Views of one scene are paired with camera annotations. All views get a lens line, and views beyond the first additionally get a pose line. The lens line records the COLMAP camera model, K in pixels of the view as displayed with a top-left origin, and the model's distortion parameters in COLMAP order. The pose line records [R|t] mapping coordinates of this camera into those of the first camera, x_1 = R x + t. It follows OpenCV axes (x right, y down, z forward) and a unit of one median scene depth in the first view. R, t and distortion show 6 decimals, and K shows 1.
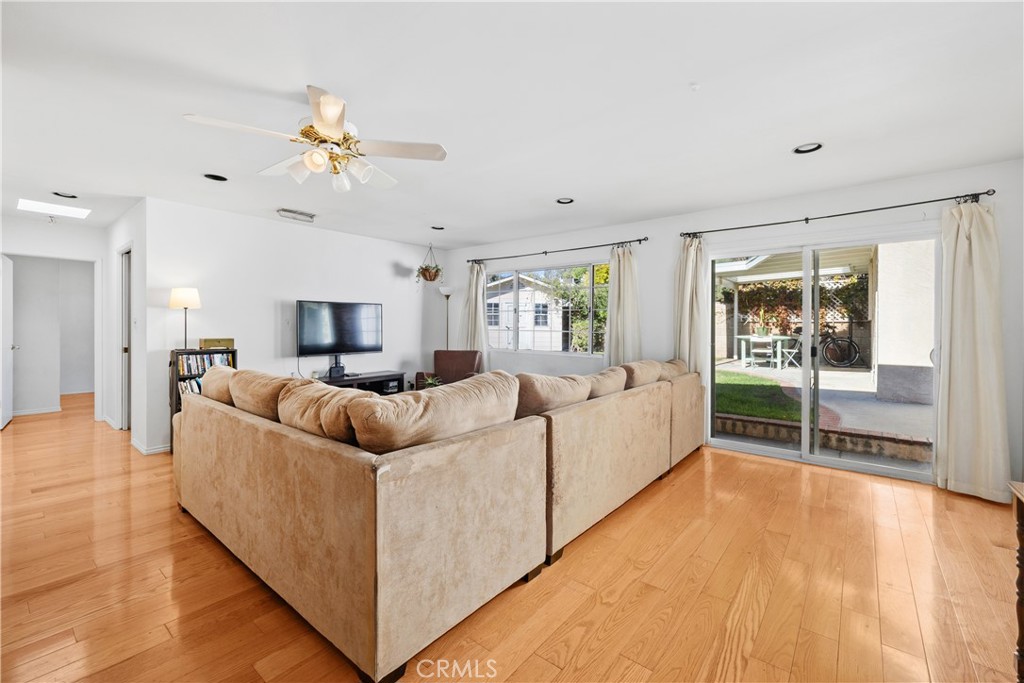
lens RADIAL K [[435.3, 0, 506.7], [0, 435.3, 331.1], [0, 0, 1]] dist [-0.000089, -0.000464]
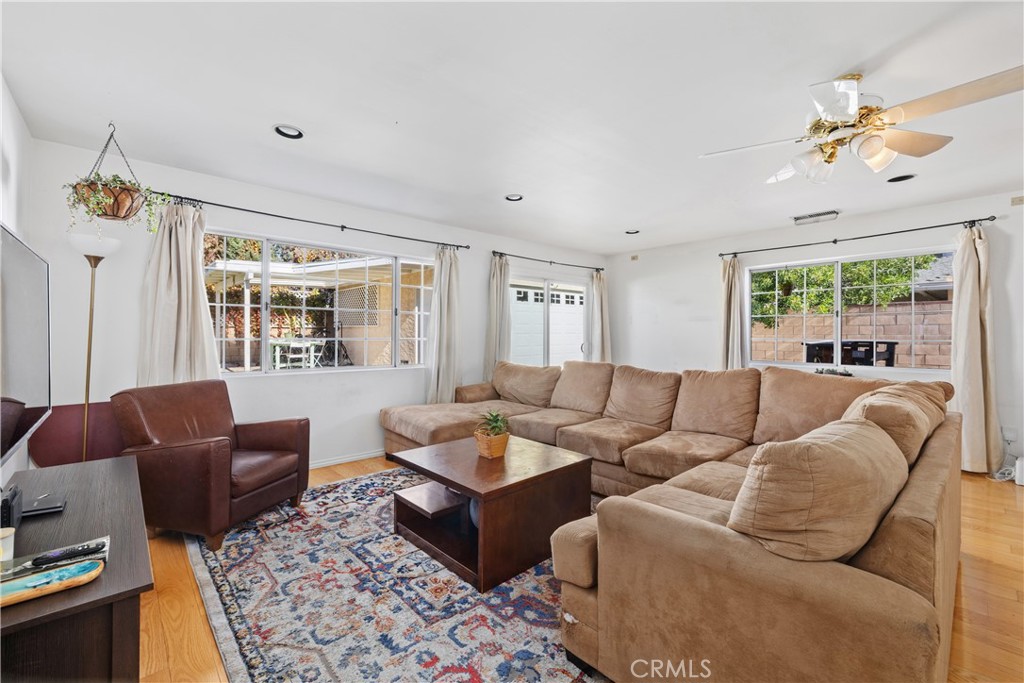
lens RADIAL K [[435.3, 0, 506.7], [0, 435.3, 331.1], [0, 0, 1]] dist [-0.000089, -0.000464]
pose [[0.140809, 0.003985, 0.990029, -0.458298], [0.006526, 0.999966, -0.004953, -0.005728], [-0.990015, 0.007158, 0.140778, 0.516212]]
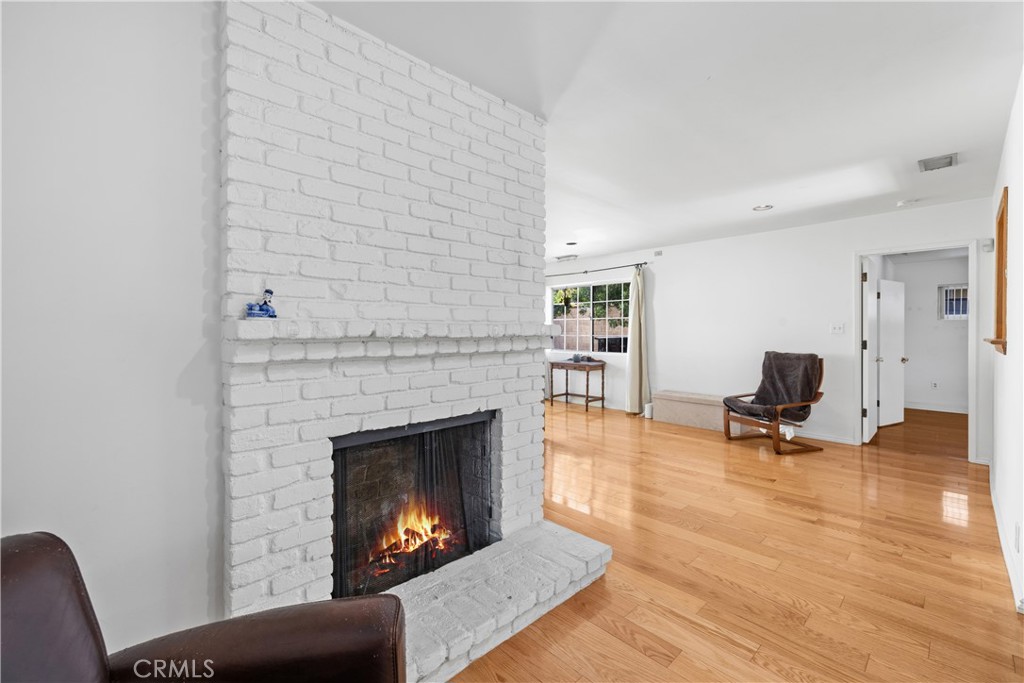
lens RADIAL K [[435.3, 0, 506.7], [0, 435.3, 331.1], [0, 0, 1]] dist [-0.000089, -0.000464]
pose [[0.114371, -0.001386, 0.993437, -0.781145], [0.006542, 0.999978, 0.000642, -0.004751], [-0.993417, 0.006426, 0.114378, 0.178756]]
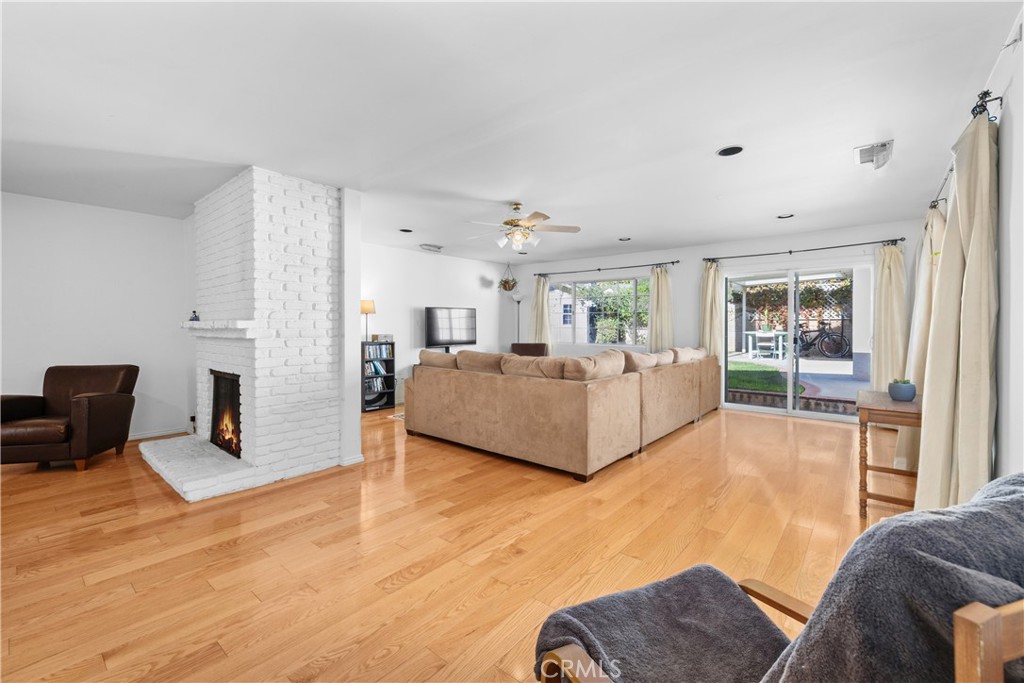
lens RADIAL K [[435.3, 0, 506.7], [0, 435.3, 331.1], [0, 0, 1]] dist [-0.000089, -0.000464]
pose [[0.999847, -0.004946, -0.016792, -0.139978], [0.005009, 0.999980, 0.003732, 0.002053], [0.016773, -0.003815, 0.999852, -0.276298]]
